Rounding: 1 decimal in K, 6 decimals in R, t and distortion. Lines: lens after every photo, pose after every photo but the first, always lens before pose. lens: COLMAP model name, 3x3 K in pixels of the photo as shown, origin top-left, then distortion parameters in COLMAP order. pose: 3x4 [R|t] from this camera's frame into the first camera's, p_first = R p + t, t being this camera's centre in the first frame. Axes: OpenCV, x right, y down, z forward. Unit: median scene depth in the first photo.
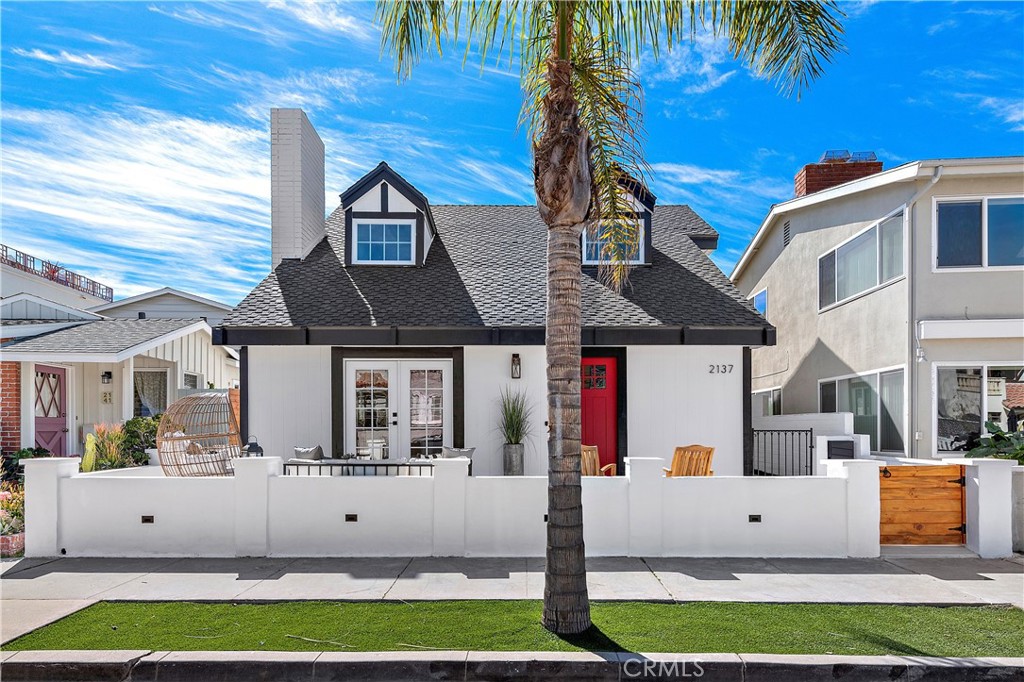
lens RADIAL K [[585.3, 0, 506.6], [0, 585.3, 418.7], [0, 0, 1]] dist [0.009199, 0.002374]
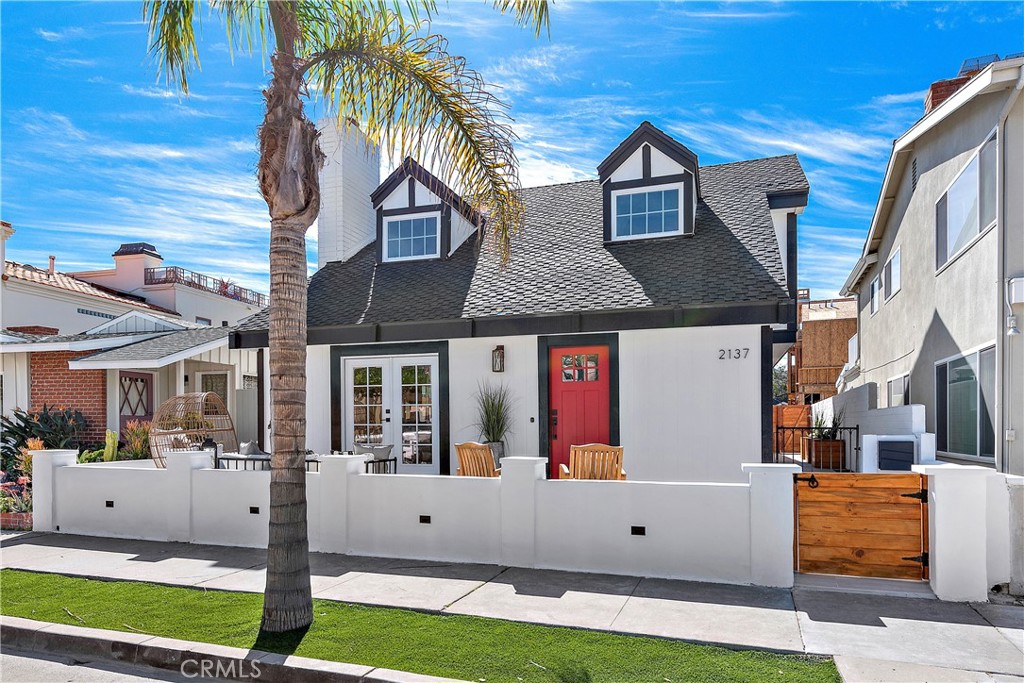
lens RADIAL K [[631.2, 0, 511.3], [0, 631.2, 418.9], [0, 0, 1]] dist [0.019958, -0.002856]
pose [[0.948690, -0.003006, -0.316193, 0.351770], [0.005578, 0.999958, 0.007228, -0.000738], [0.316159, -0.008620, 0.948667, 0.043156]]
